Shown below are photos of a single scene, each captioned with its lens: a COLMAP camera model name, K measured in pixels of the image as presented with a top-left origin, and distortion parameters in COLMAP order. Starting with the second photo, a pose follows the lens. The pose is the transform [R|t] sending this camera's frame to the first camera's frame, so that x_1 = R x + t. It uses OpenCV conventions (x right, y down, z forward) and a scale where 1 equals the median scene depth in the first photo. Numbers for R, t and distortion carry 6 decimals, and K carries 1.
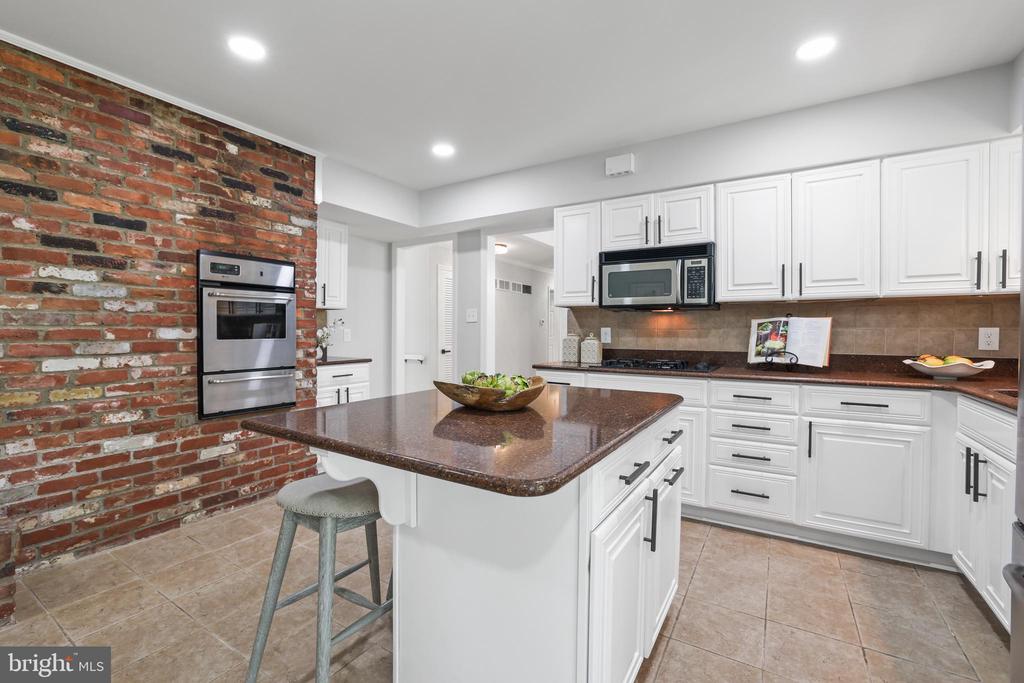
lens RADIAL K [[451.7, 0, 509.0], [0, 451.7, 333.9], [0, 0, 1]] dist [-0.010331, 0.000762]
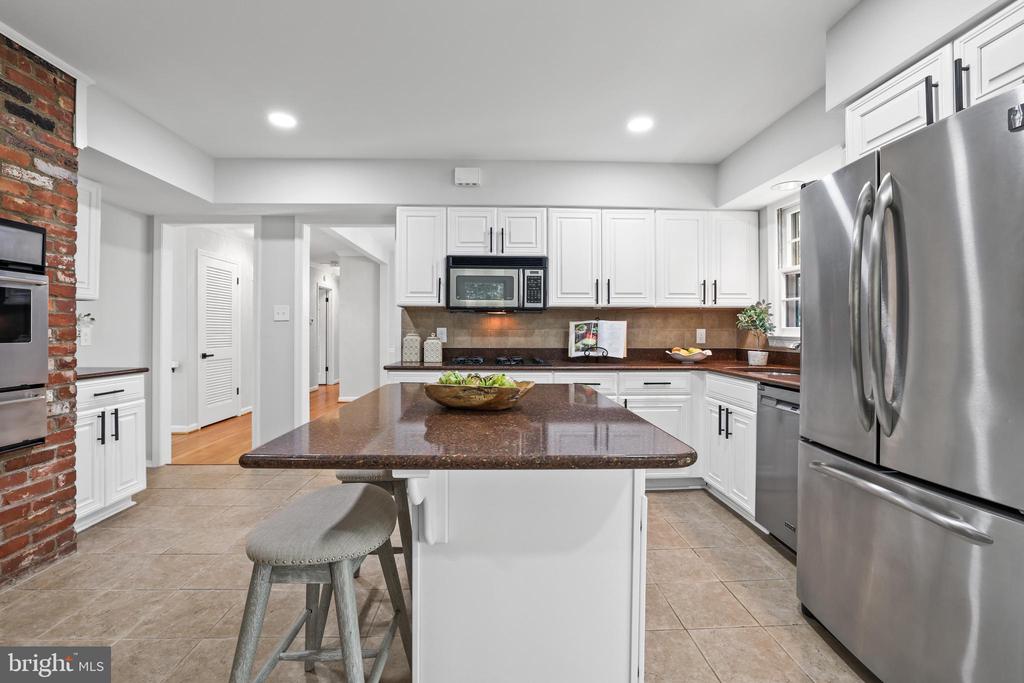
lens RADIAL K [[442.7, 0, 512.1], [0, 442.7, 329.8], [0, 0, 1]] dist [-0.040821, 0.020646]
pose [[0.829610, 0.001943, 0.558339, -0.257136], [0.003409, 0.999958, -0.008545, 0.000033], [-0.558332, 0.008993, 0.829569, 0.076328]]
